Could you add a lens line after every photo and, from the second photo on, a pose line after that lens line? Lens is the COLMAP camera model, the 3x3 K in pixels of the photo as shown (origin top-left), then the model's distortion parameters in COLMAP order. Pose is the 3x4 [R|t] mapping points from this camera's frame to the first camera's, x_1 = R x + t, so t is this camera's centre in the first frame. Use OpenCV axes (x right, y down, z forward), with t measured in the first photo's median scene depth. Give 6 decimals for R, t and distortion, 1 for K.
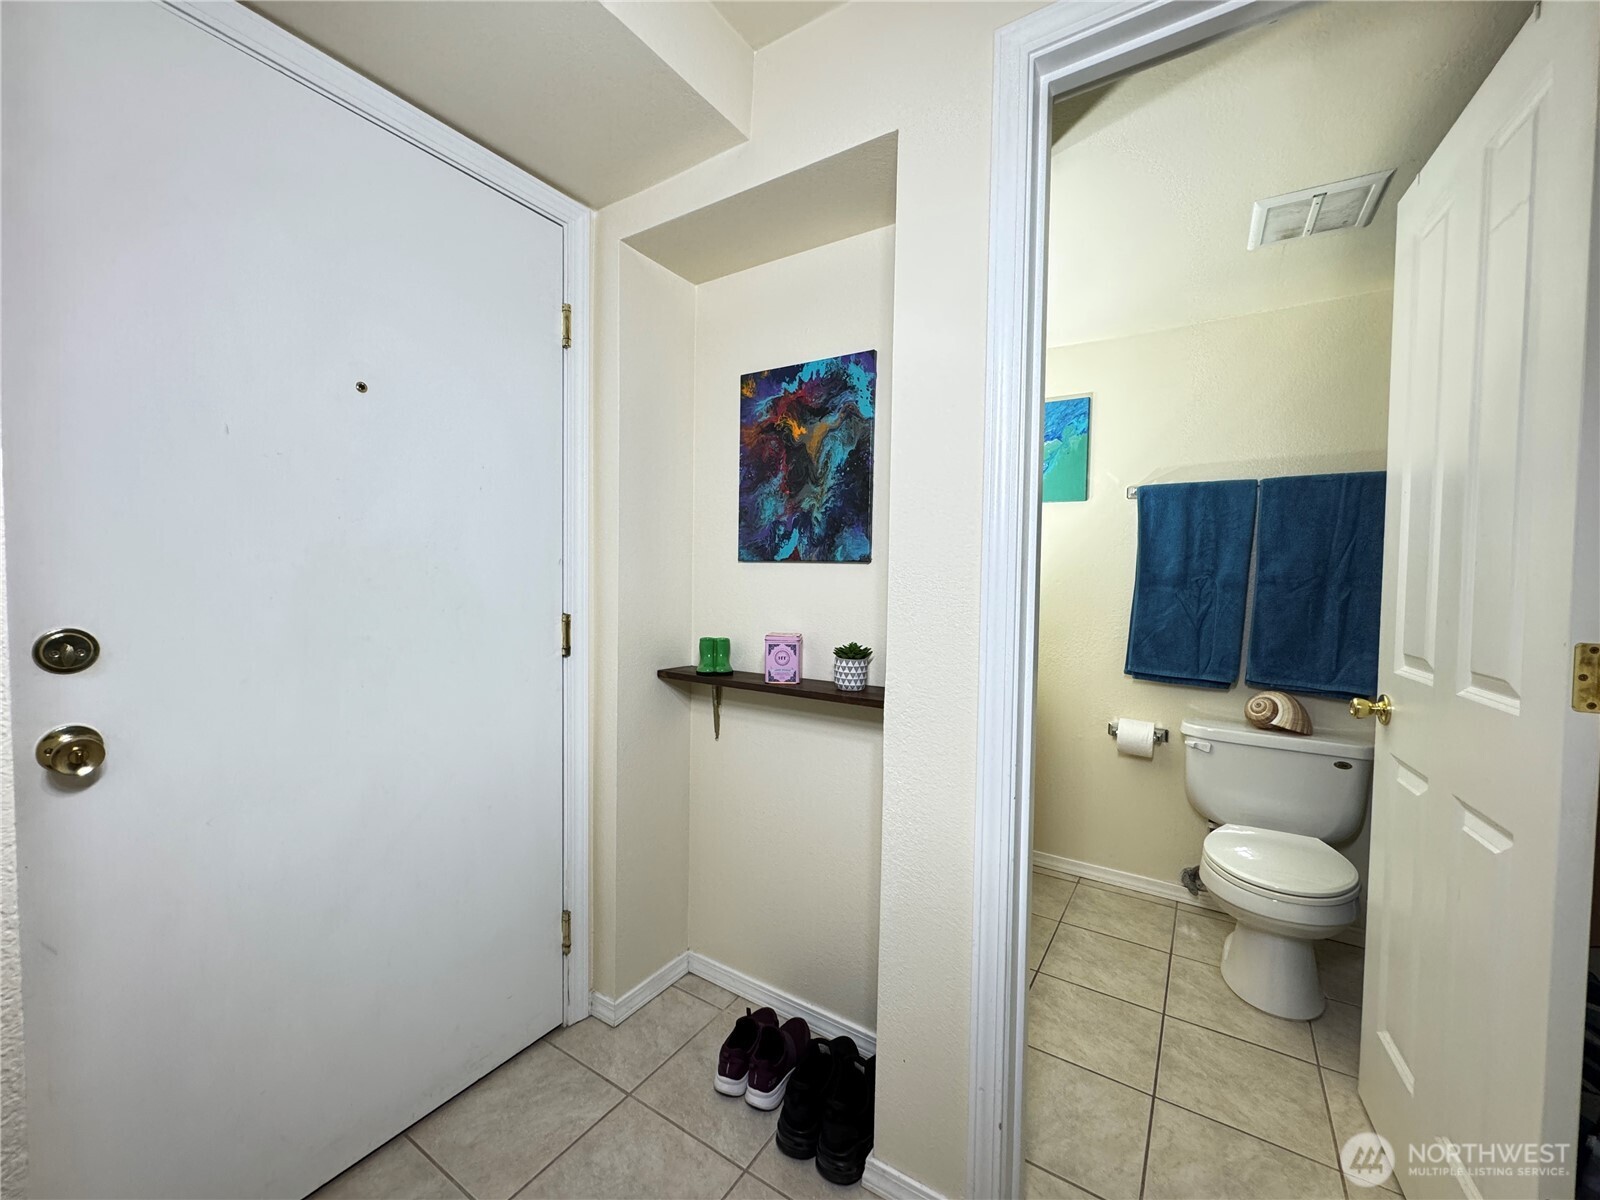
lens RADIAL K [[639.1, 0, 806.2], [0, 639.1, 600.1], [0, 0, 1]] dist [-0.002069, 0.000081]
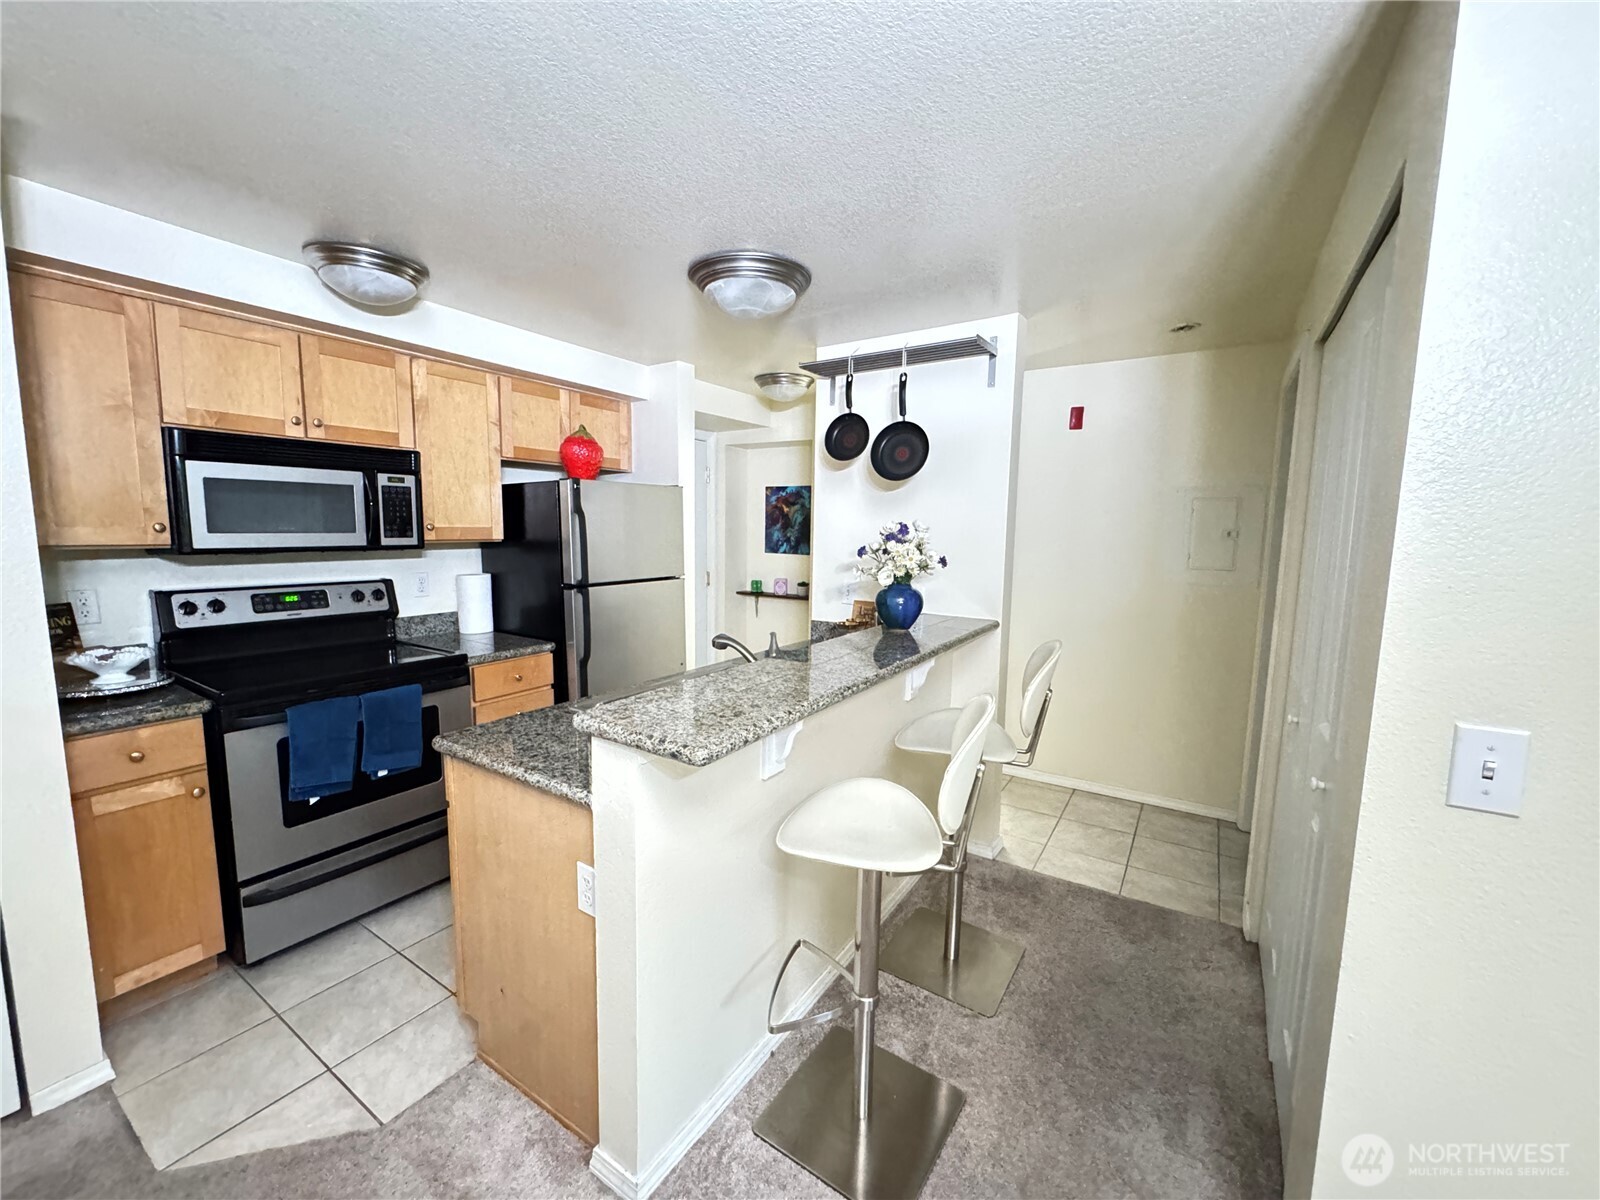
lens RADIAL K [[639.1, 0, 796.9], [0, 639.1, 601.4], [0, 0, 1]] dist [-0.002069, 0.000081]
pose [[0.999968, 0.000307, -0.007952, 0.059446], [0.000312, 0.996977, 0.077691, -0.068547], [0.007952, -0.077691, 0.996946, -1.885831]]
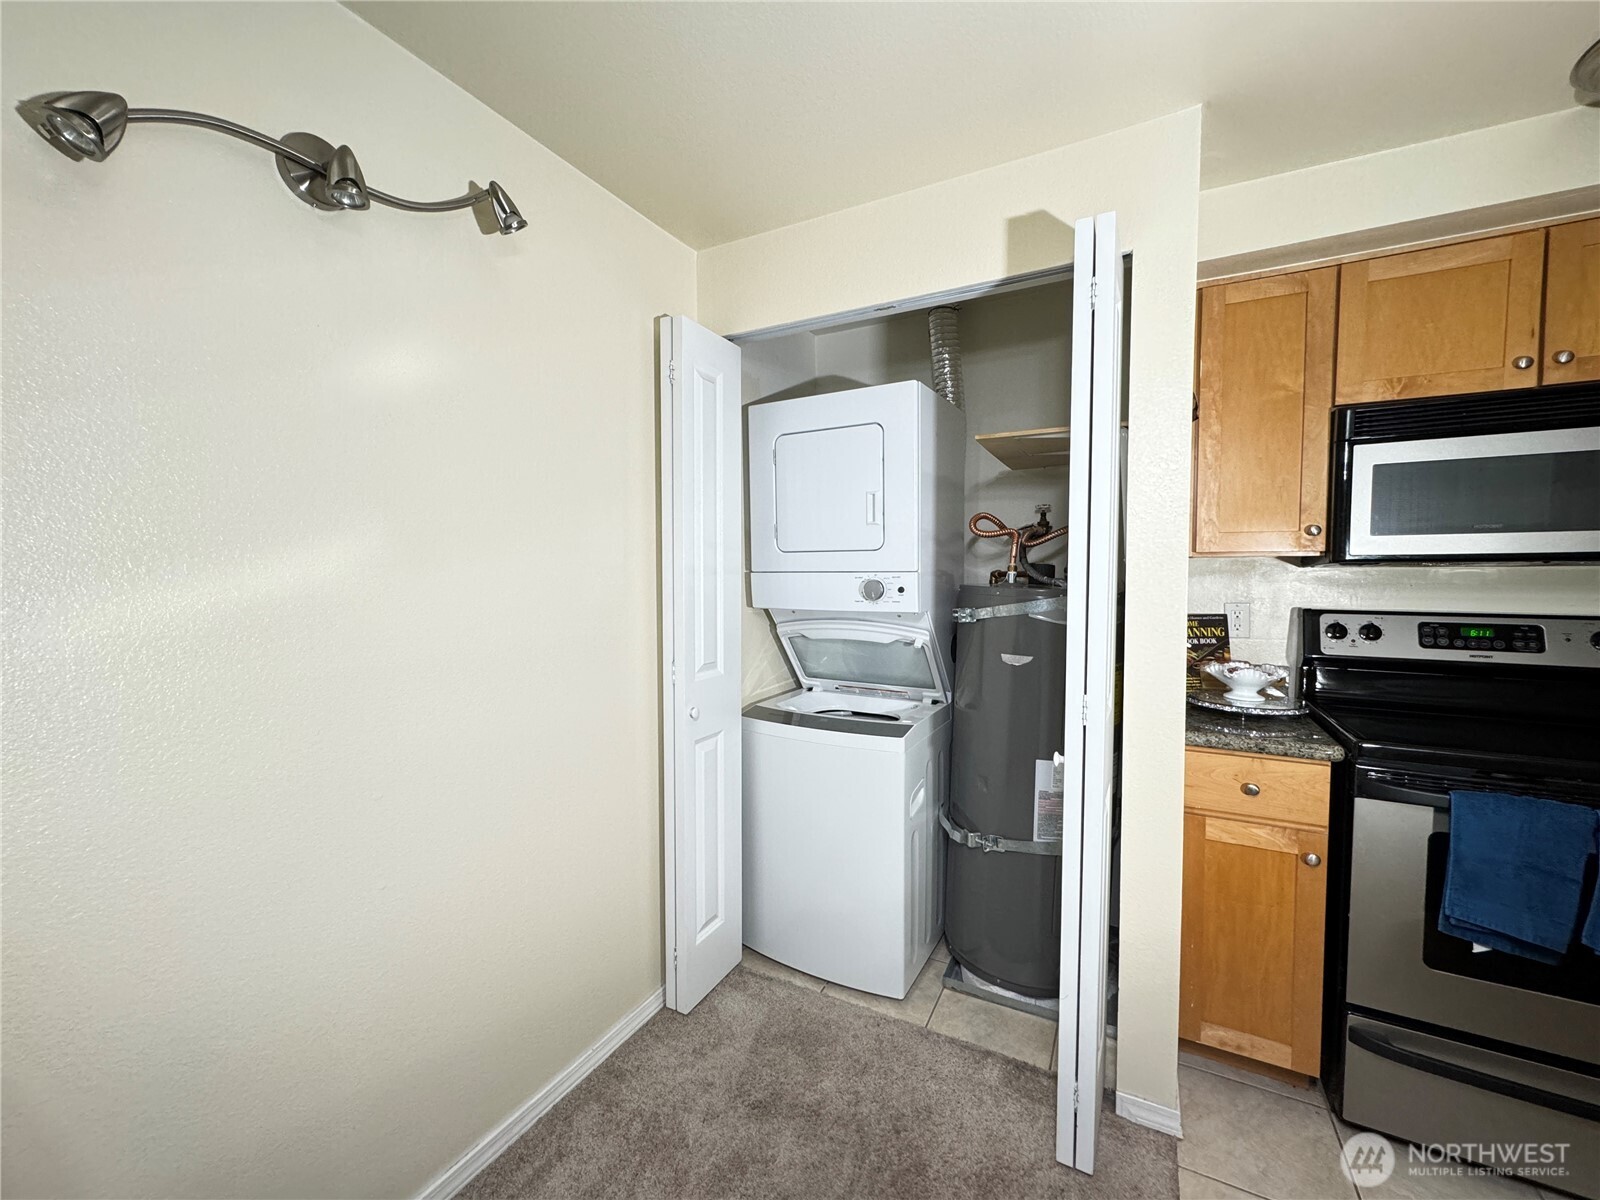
lens RADIAL K [[639.1, 0, 797.5], [0, 639.1, 599.7], [0, 0, 1]] dist [-0.002069, 0.000081]
pose [[0.078040, 0.032214, -0.996430, -0.190083], [-0.034641, 0.998962, 0.029583, -0.006965], [0.996348, 0.032208, 0.079075, -1.594356]]
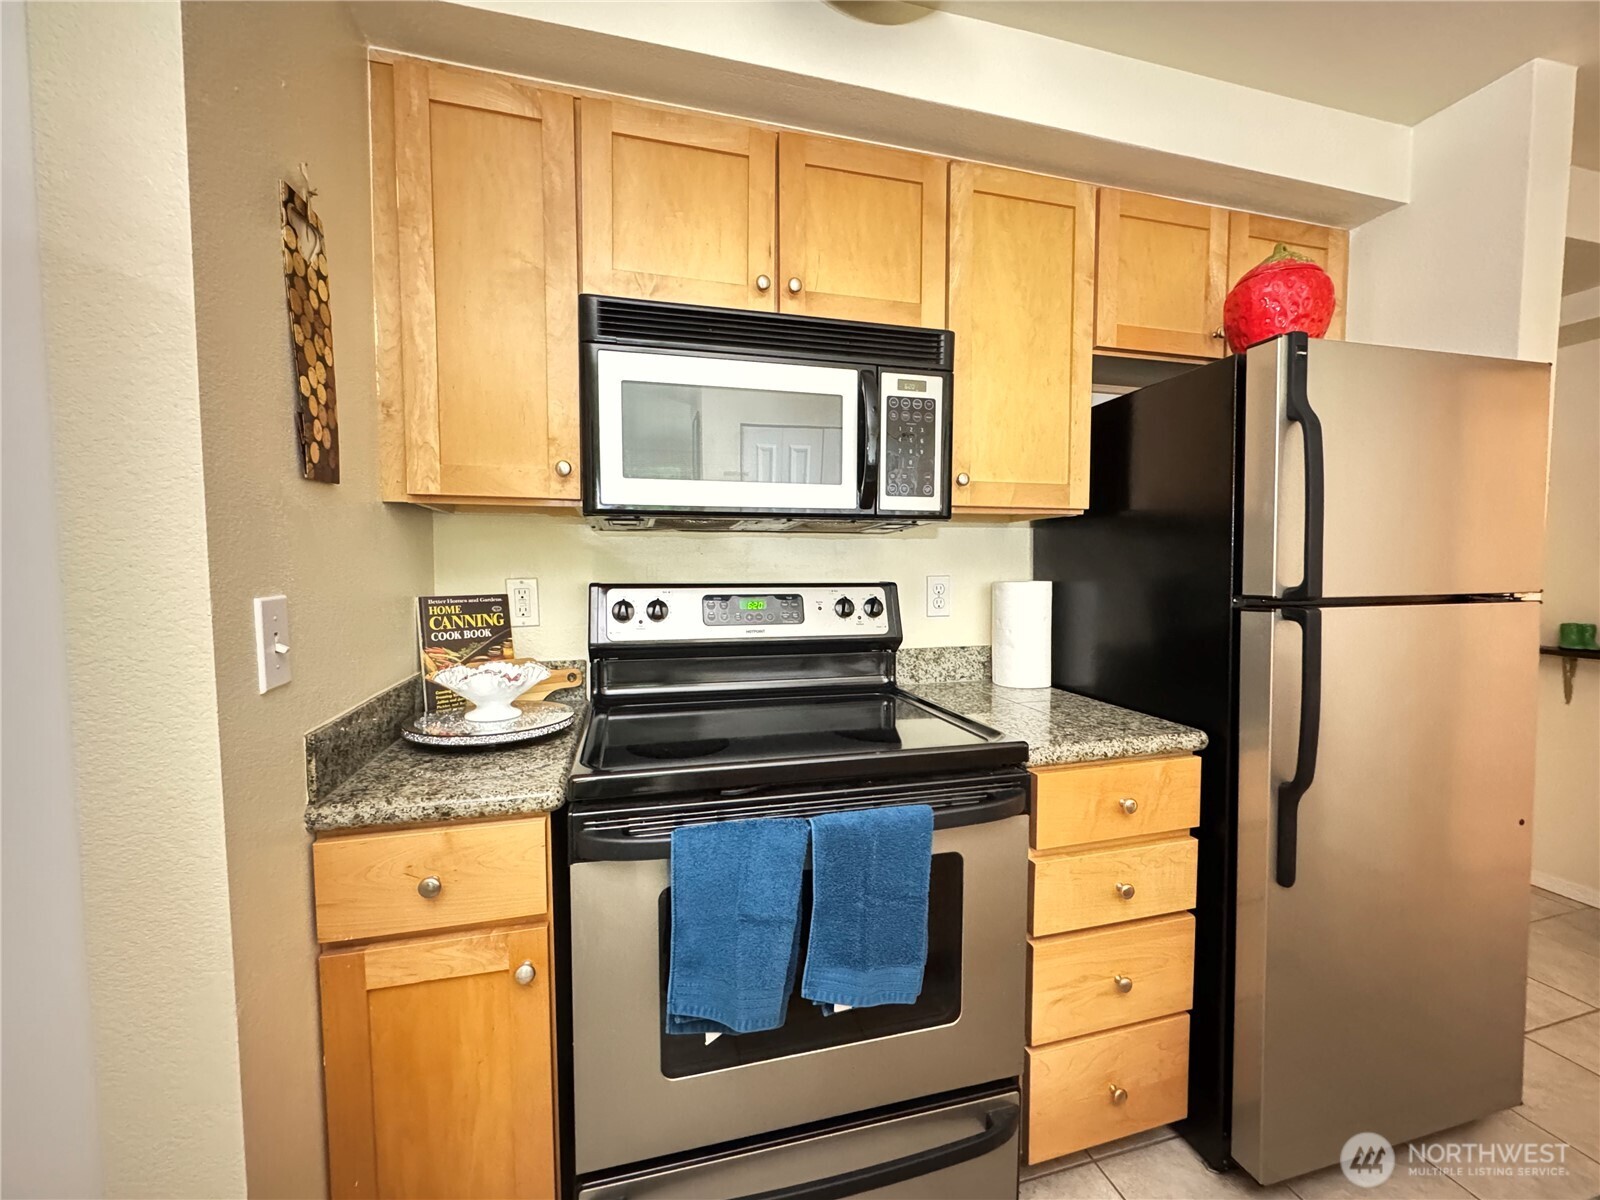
lens RADIAL K [[639.1, 0, 794.1], [0, 639.1, 601.9], [0, 0, 1]] dist [-0.002069, 0.000081]
pose [[0.736278, 0.024065, -0.676251, -0.460882], [-0.014875, 0.999702, 0.019379, 0.016143], [0.676515, -0.004209, 0.736417, -1.056505]]
